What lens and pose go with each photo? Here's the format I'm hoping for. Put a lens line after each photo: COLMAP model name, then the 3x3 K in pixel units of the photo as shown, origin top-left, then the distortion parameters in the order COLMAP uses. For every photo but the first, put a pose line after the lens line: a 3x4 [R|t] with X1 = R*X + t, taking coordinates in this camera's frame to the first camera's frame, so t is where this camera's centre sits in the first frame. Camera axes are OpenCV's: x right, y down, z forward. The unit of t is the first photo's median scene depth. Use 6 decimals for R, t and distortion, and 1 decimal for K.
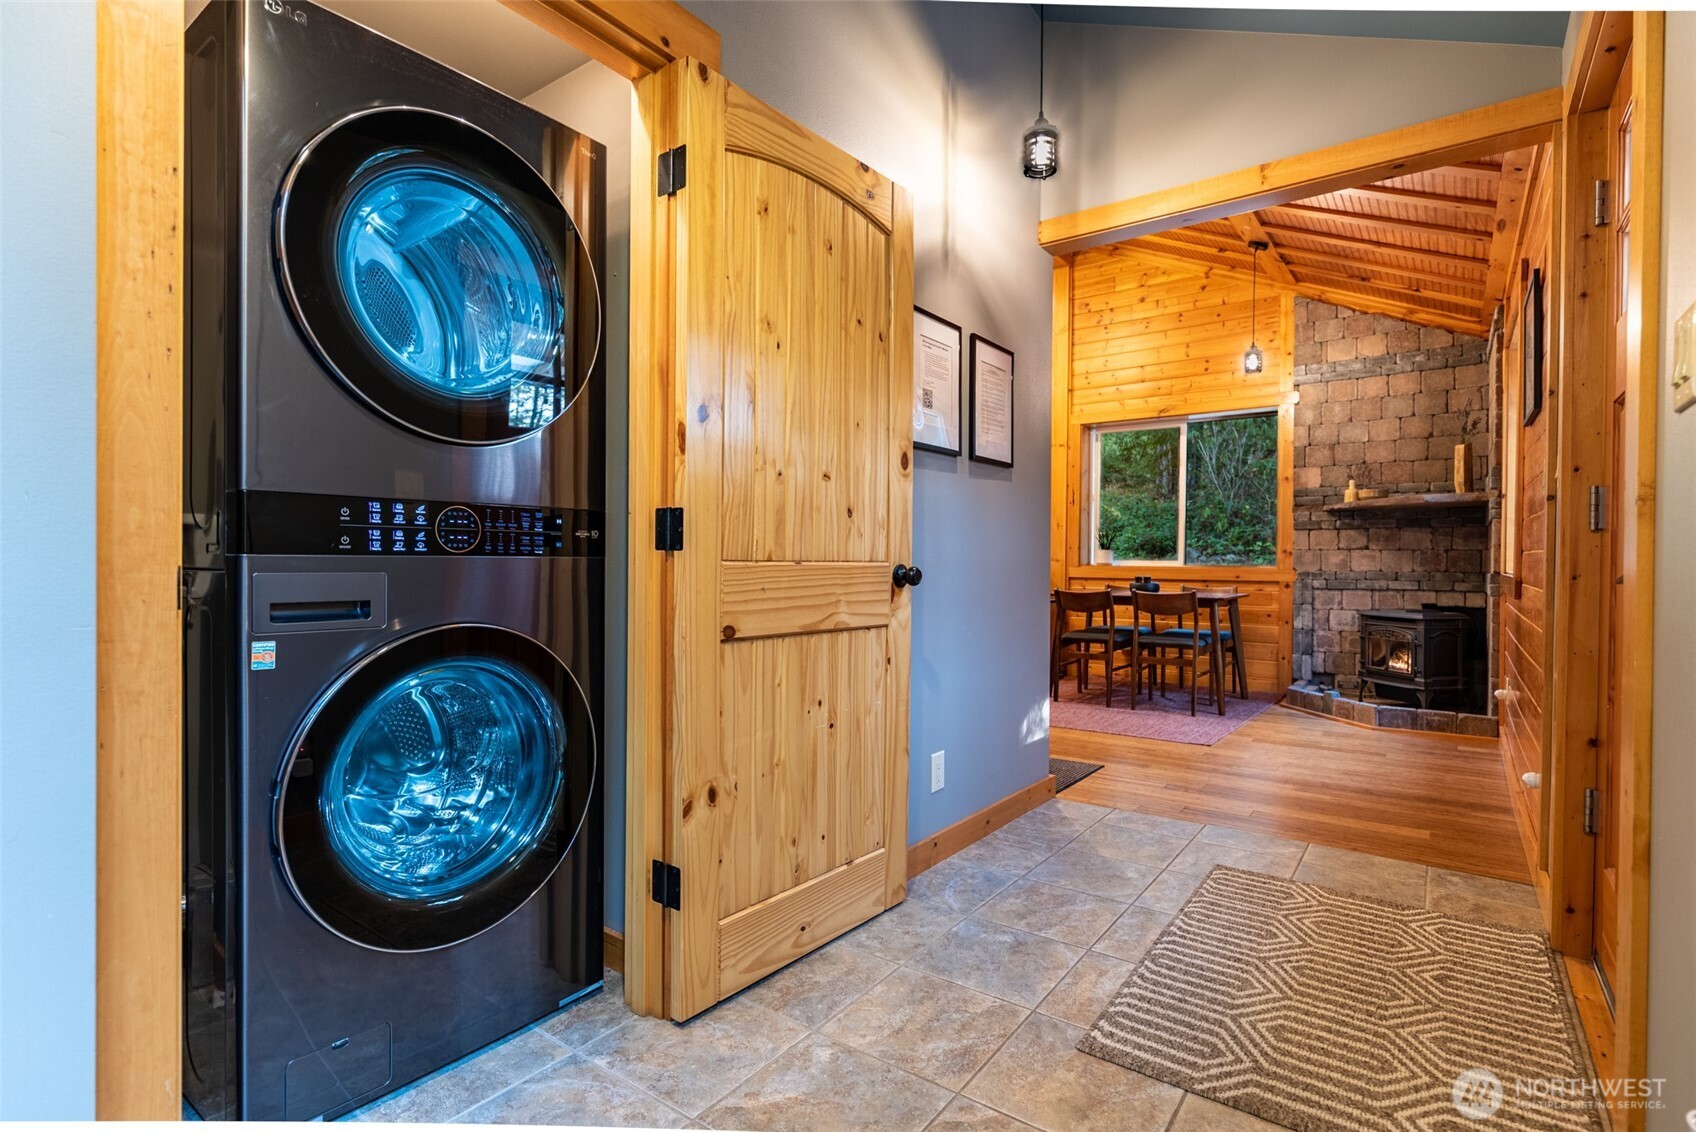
lens RADIAL K [[820.3, 0, 853.8], [0, 820.3, 566.3], [0, 0, 1]] dist [-0.001278, -0.000439]
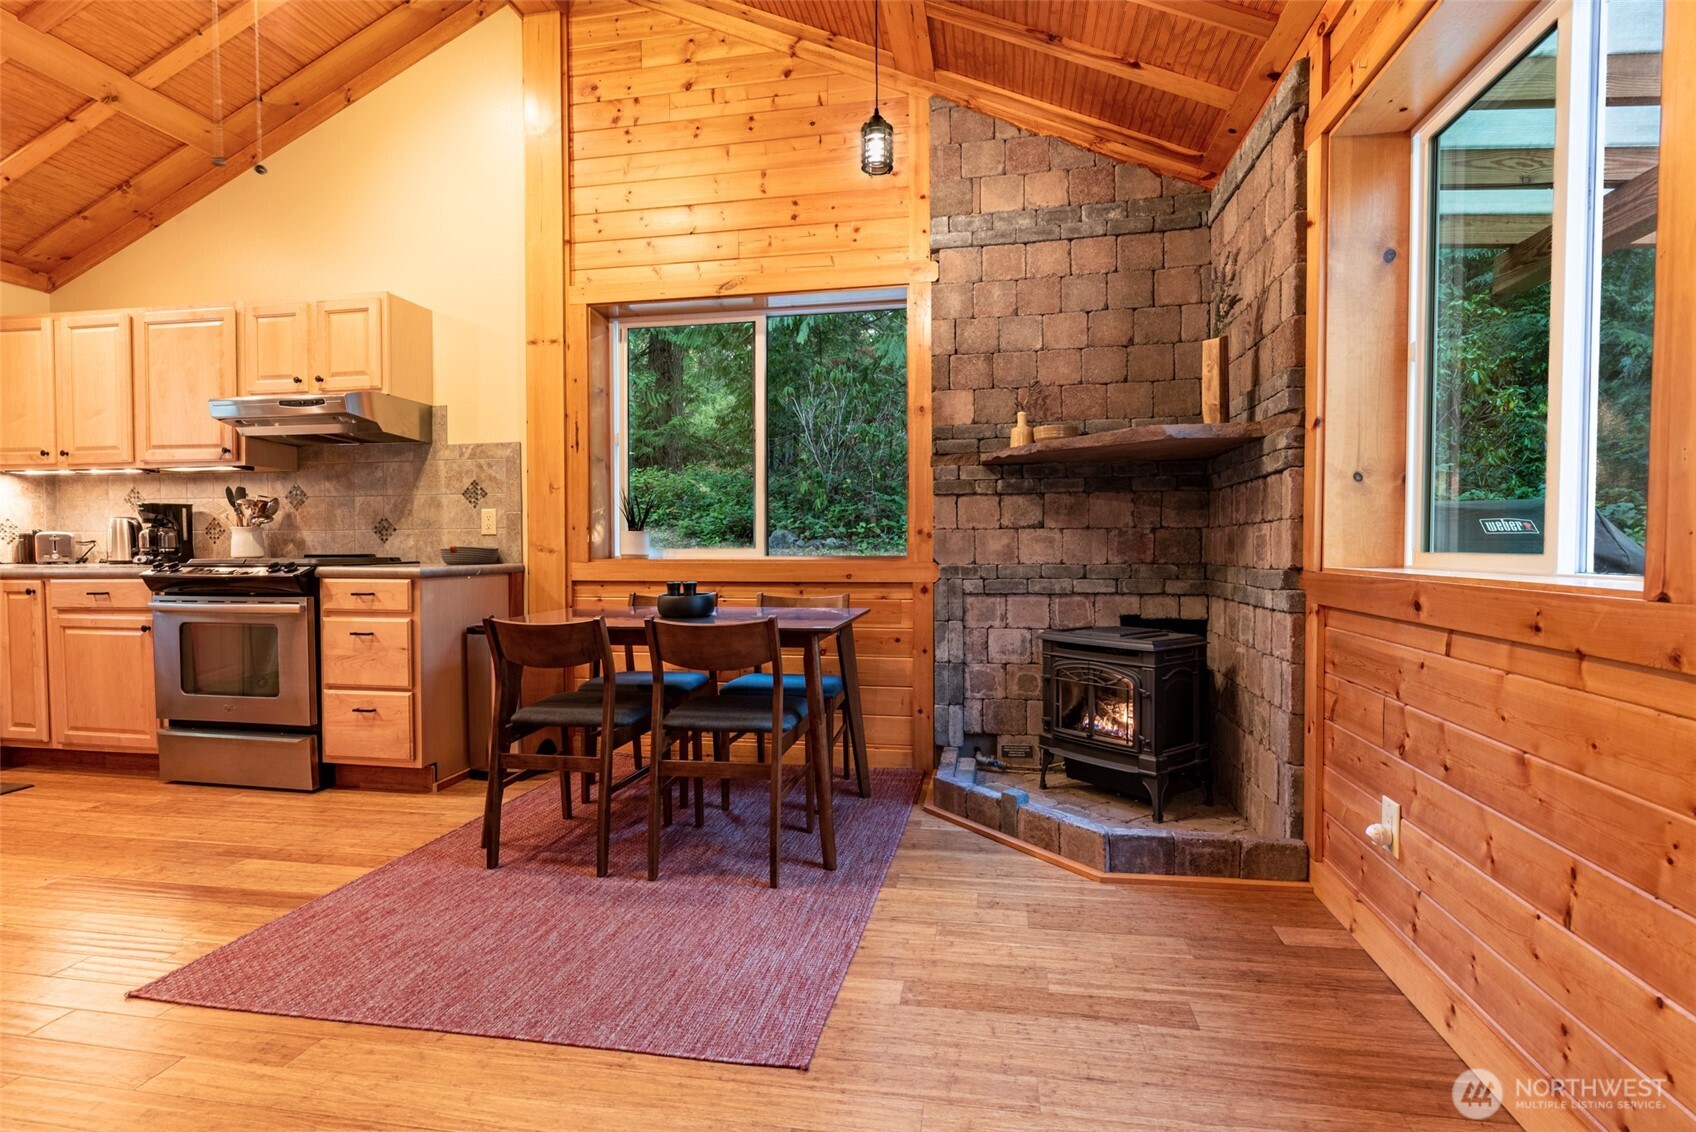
lens RADIAL K [[824.0, 0, 849.1], [0, 824.0, 568.9], [0, 0, 1]] dist [-0.000998, 0.000234]
pose [[0.897371, -0.023249, 0.440665, 0.222070], [0.013822, 0.999602, 0.024591, -0.007080], [-0.441061, -0.015976, 0.897335, 0.500985]]
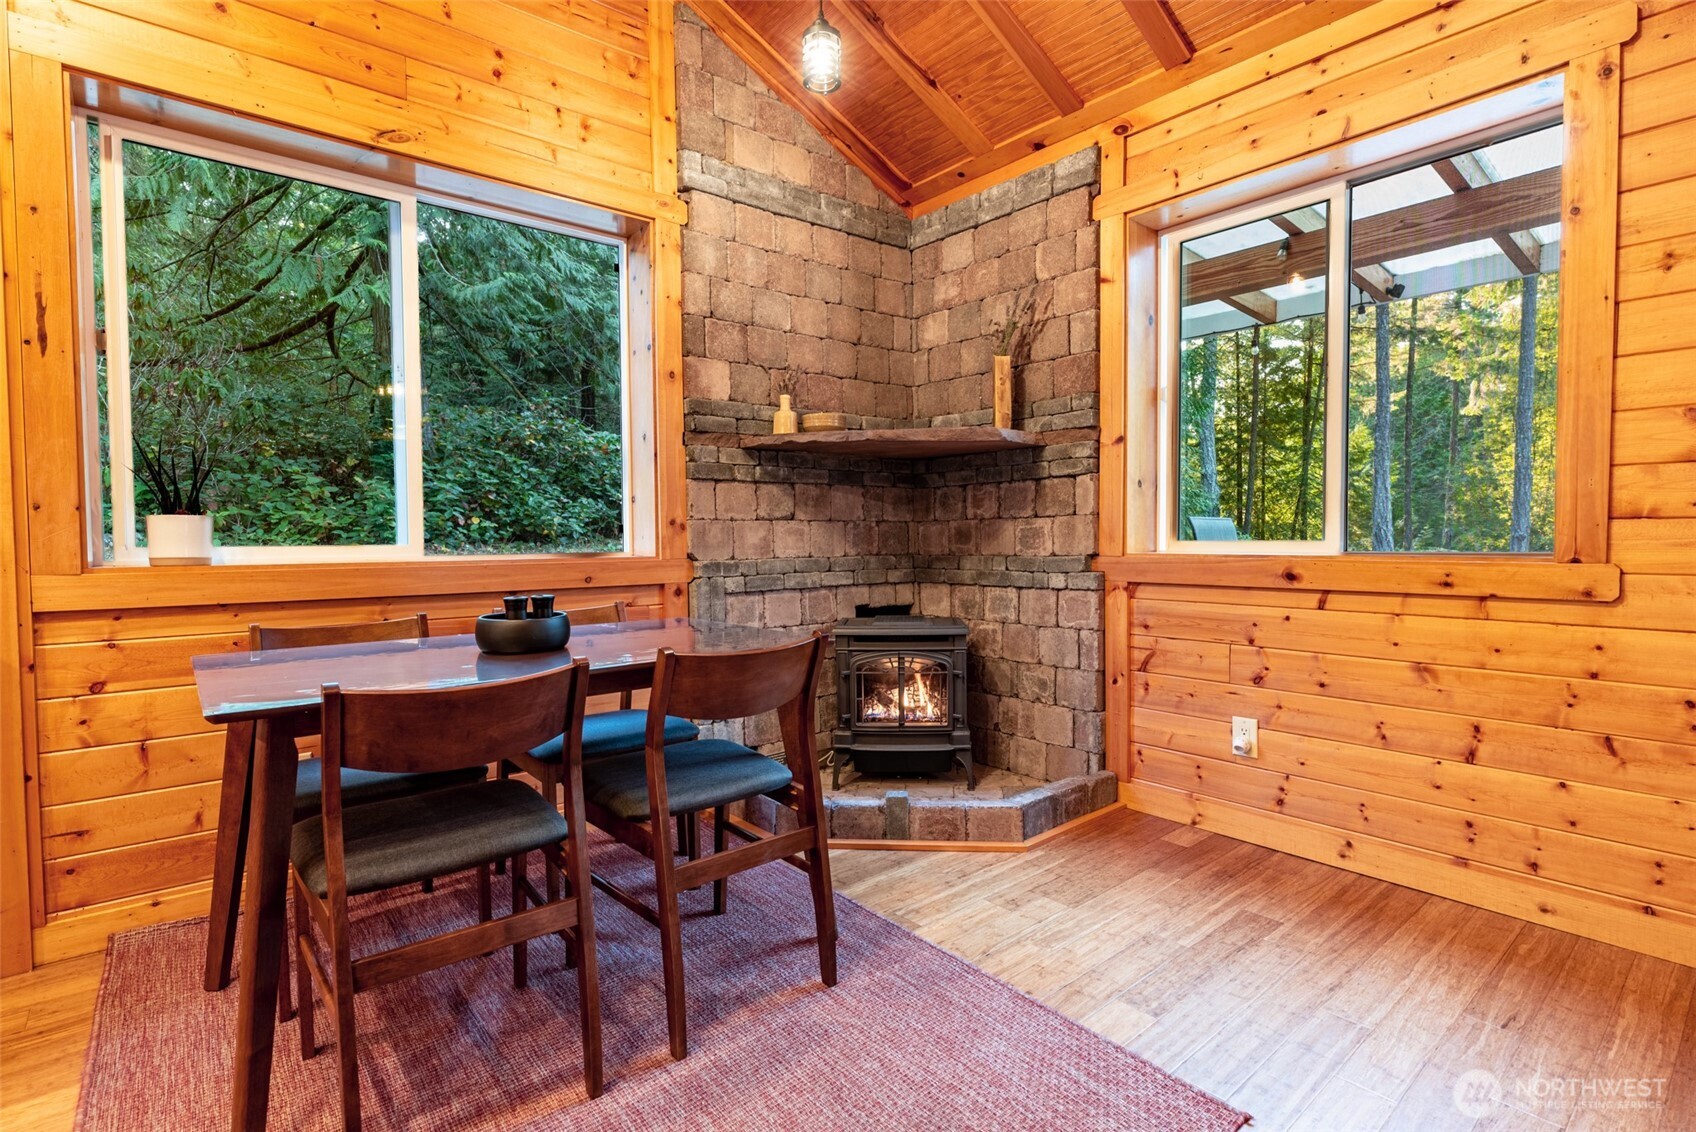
lens RADIAL K [[820.3, 0, 853.8], [0, 820.3, 566.3], [0, 0, 1]] dist [-0.001278, -0.000439]
pose [[0.230280, -0.043364, 0.972158, 0.070896], [0.017921, 0.999026, 0.040317, -0.010134], [-0.972959, 0.008138, 0.230833, 0.803339]]
